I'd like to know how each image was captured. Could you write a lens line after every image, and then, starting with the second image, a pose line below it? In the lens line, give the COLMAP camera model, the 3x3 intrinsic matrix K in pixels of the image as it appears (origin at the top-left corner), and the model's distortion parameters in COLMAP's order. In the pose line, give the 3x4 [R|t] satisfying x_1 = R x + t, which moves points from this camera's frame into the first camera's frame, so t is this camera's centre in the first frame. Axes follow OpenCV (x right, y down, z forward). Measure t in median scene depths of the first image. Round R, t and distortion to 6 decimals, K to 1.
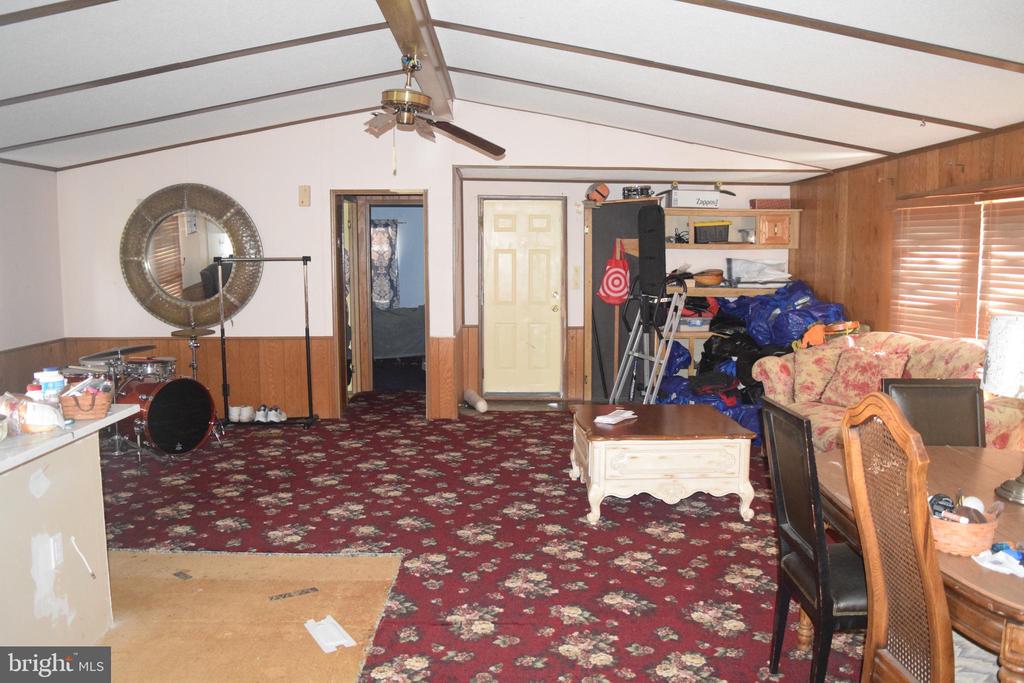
lens RADIAL K [[800.3, 0, 512.0], [0, 800.3, 341.5], [0, 0, 1]] dist [-0.086991, 0.004197]
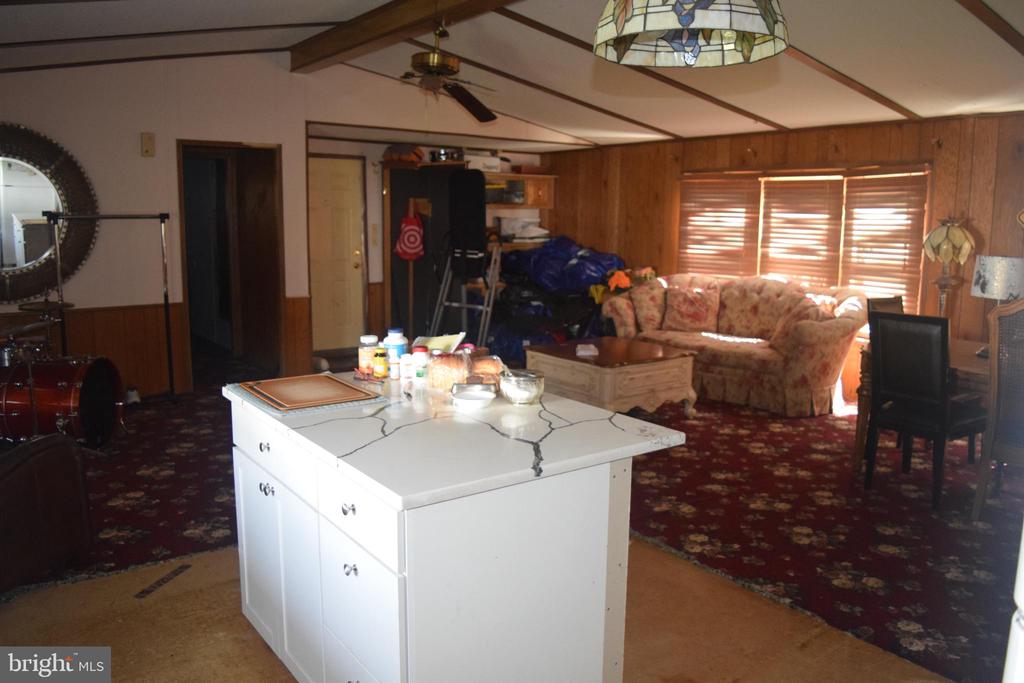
lens RADIAL K [[800.3, 0, 512.0], [0, 800.3, 341.5], [0, 0, 1]] dist [-0.086991, 0.004197]
pose [[0.818227, -0.080555, 0.569223, -0.446564], [0.050792, 0.996392, 0.067996, -0.004281], [-0.572647, -0.026724, 0.819367, 0.054325]]
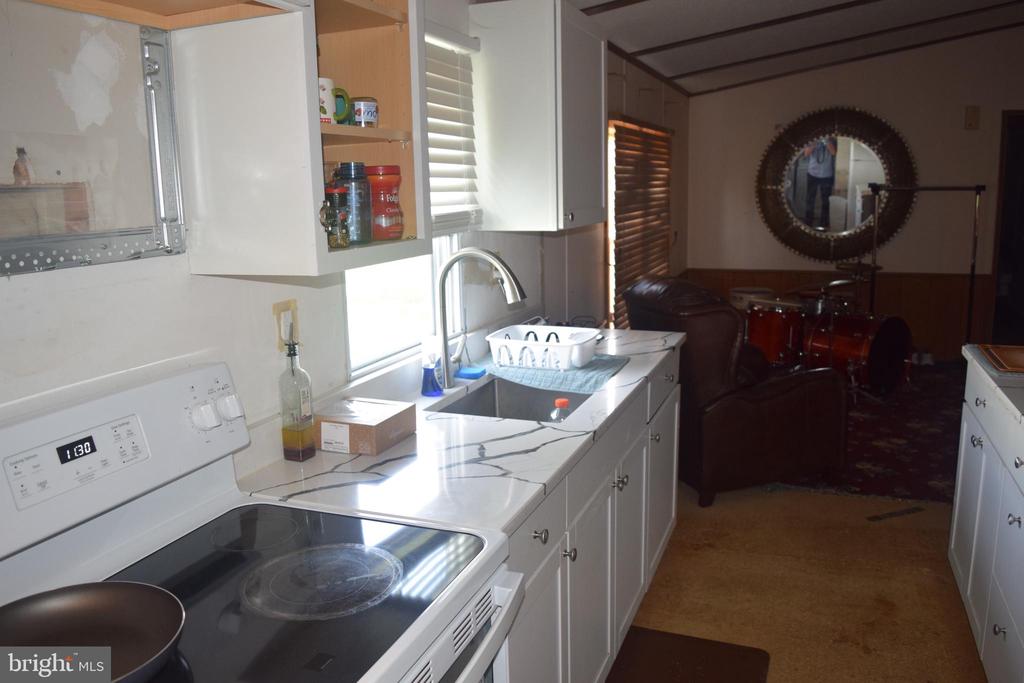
lens RADIAL K [[779.6, 0, 512.0], [0, 779.6, 341.5], [0, 0, 1]] dist [-0.083694, 0.001911]
pose [[0.926294, 0.052607, -0.373112, -0.419519], [-0.019593, 0.995591, 0.091730, 0.001638], [0.376292, -0.077659, 0.923241, -0.002361]]
